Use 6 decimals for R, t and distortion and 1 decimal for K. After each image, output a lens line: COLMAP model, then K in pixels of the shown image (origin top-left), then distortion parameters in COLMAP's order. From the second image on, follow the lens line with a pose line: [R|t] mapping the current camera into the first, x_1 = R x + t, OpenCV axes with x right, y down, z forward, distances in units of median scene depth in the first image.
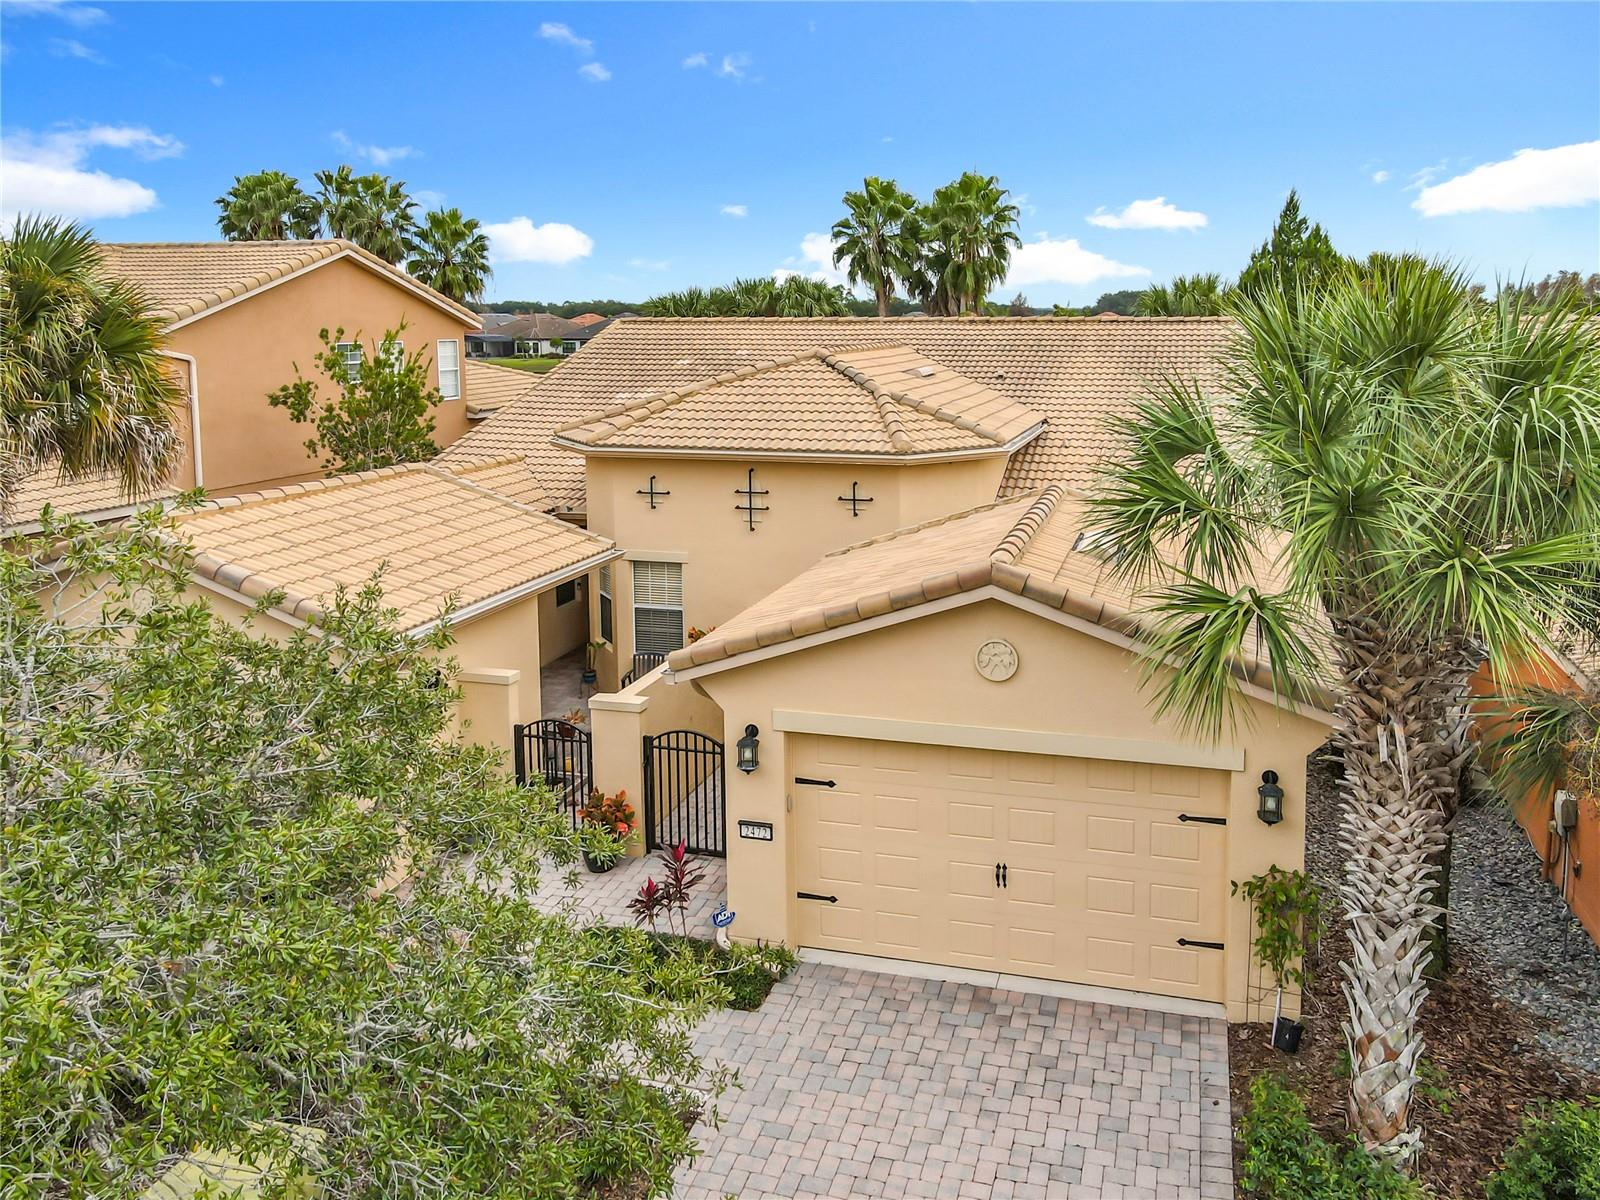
lens RADIAL K [[1235.2, 0, 875.5], [0, 1235.2, 431.5], [0, 0, 1]] dist [0.000052, 0.024094]
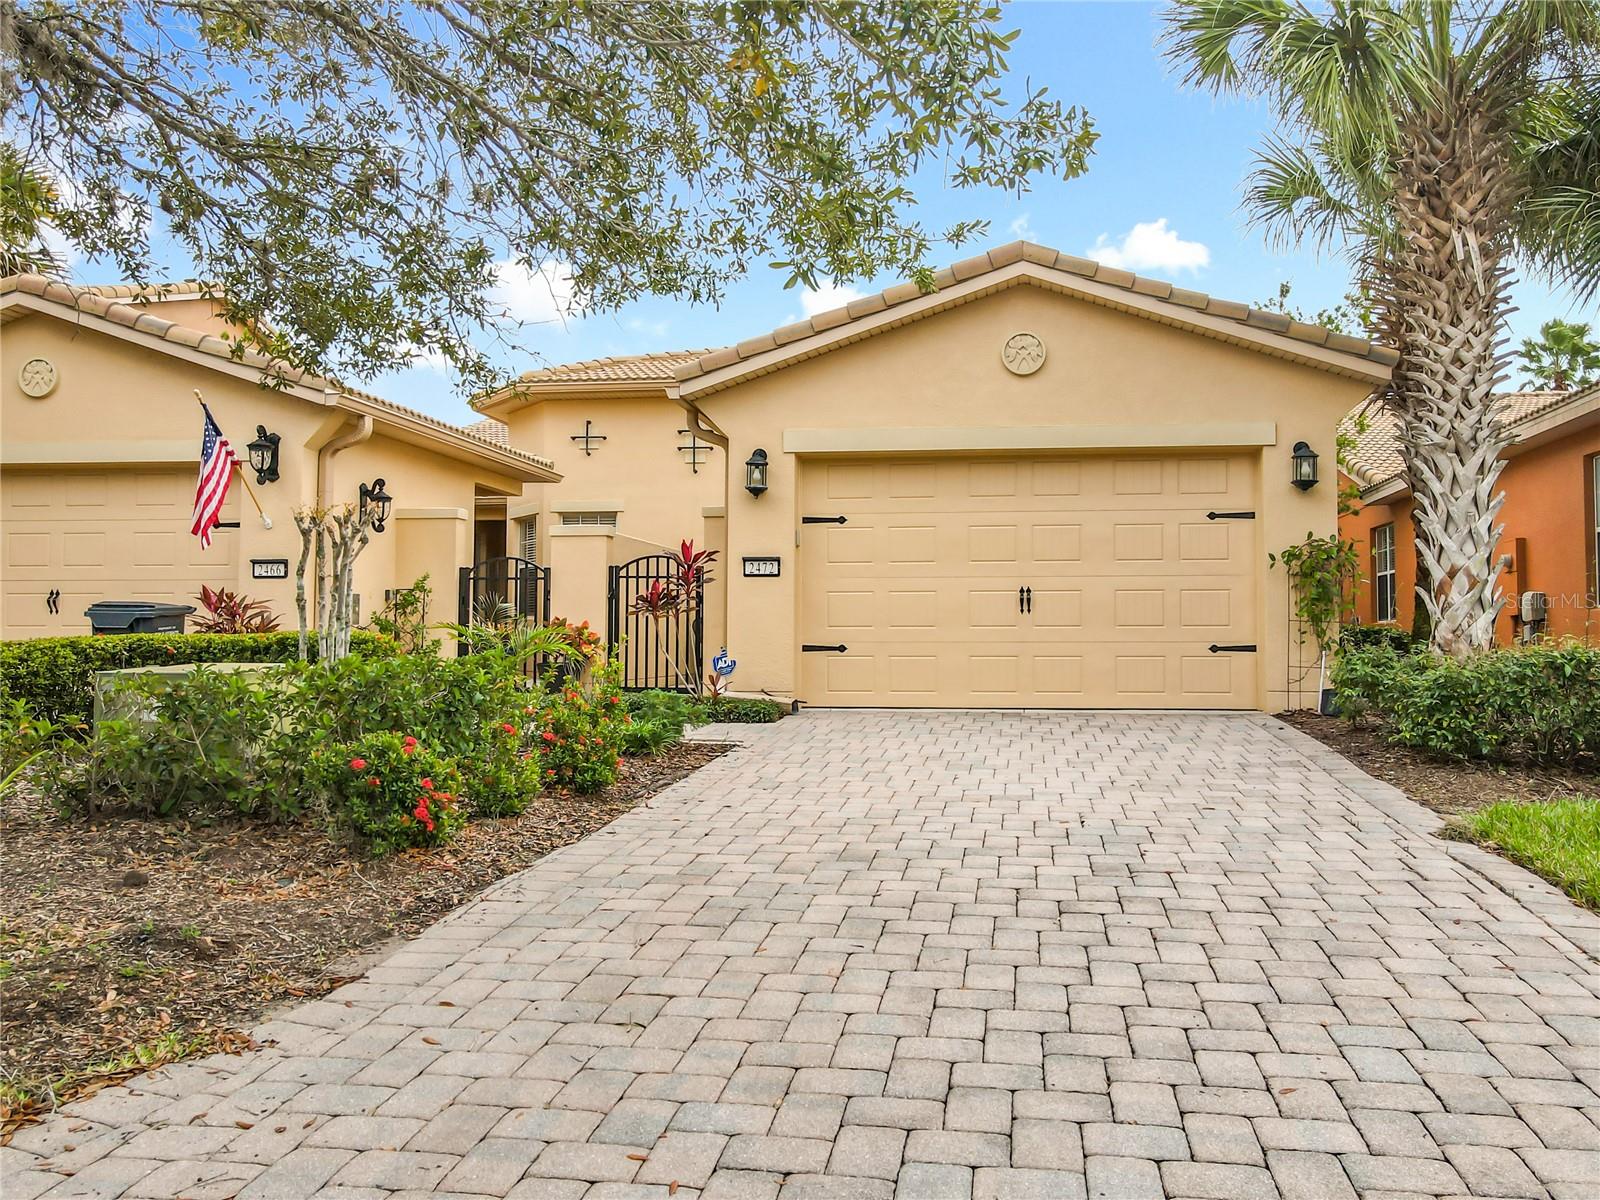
lens RADIAL K [[1235.2, 0, 882.4], [0, 1235.2, 594.2], [0, 0, 1]] dist [0.000052, 0.024094]
pose [[0.989622, 0.009450, 0.143382, -0.147952], [0.009654, 0.991208, -0.131962, 0.492809], [-0.143368, 0.131977, 0.980830, 0.081549]]
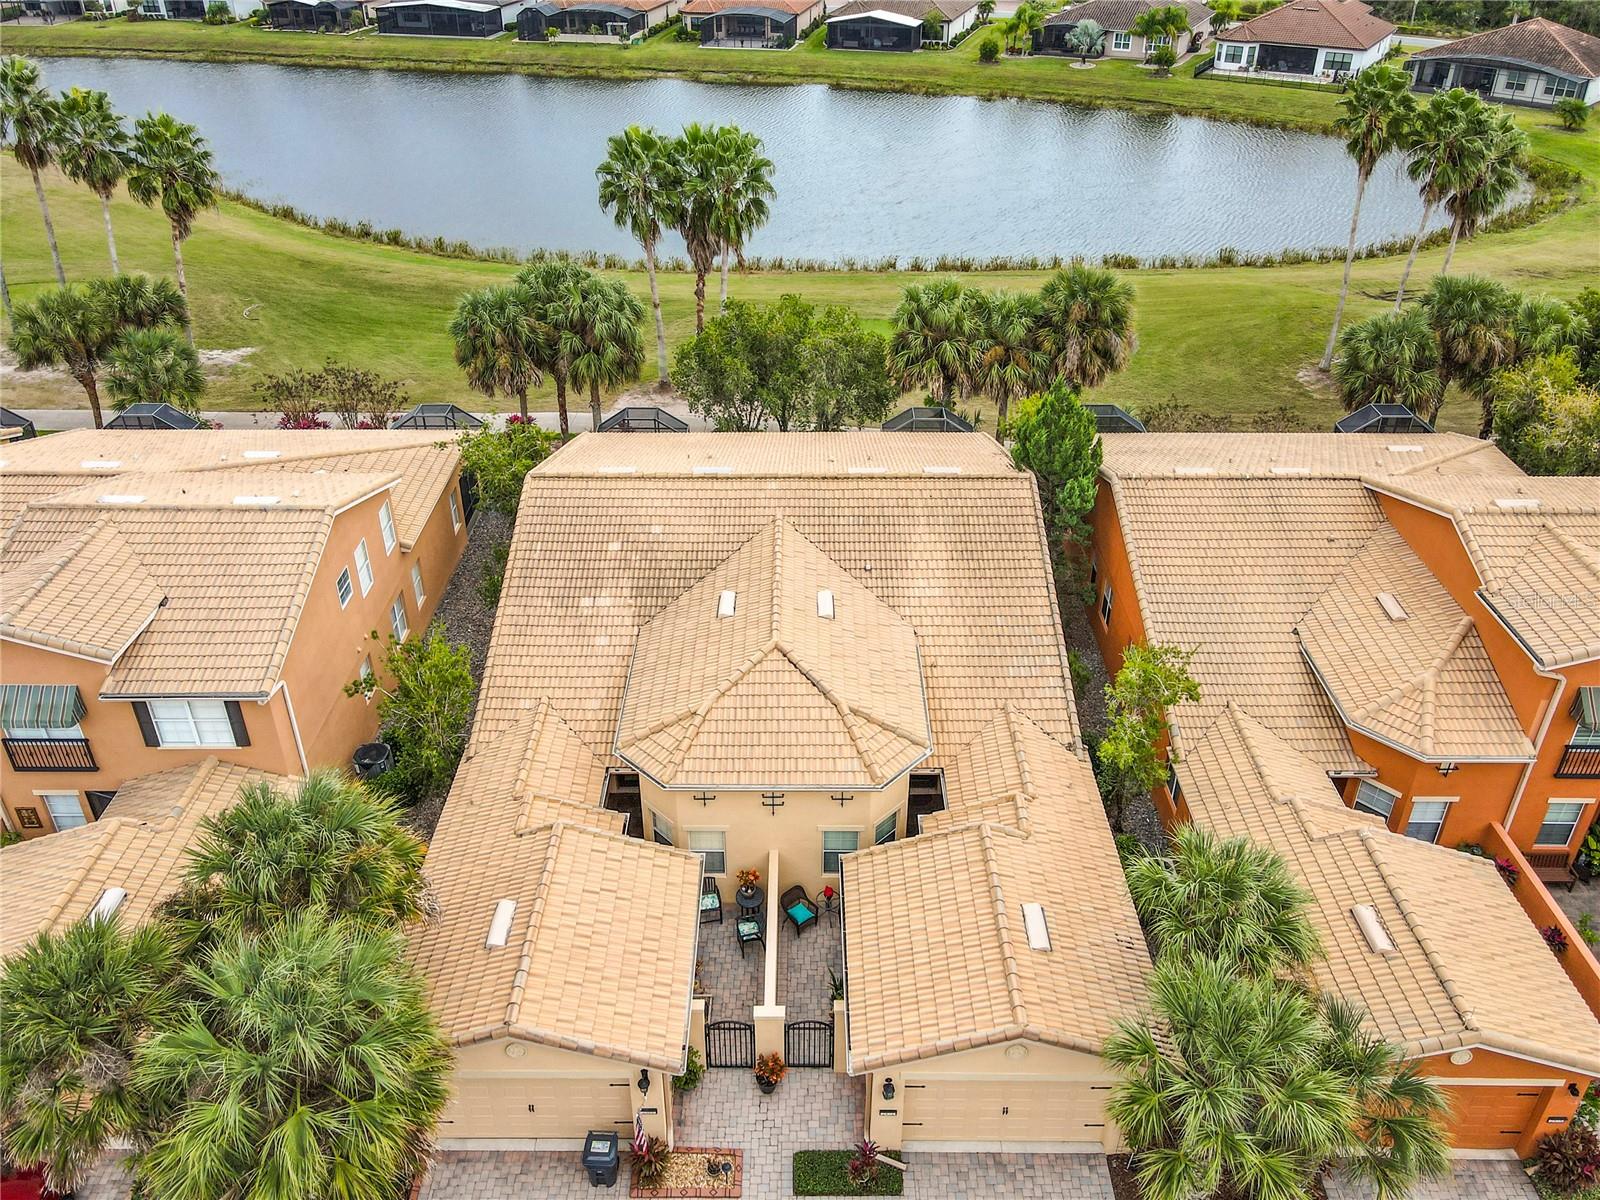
lens RADIAL K [[1235.2, 0, 796.4], [0, 1235.2, 479.8], [0, 0, 1]] dist [0.000052, 0.024094]
pose [[0.966986, -0.114401, 0.227709, -0.618188], [0.013955, 0.915999, 0.400938, -1.522900], [-0.254449, -0.384523, 0.887354, -0.381525]]
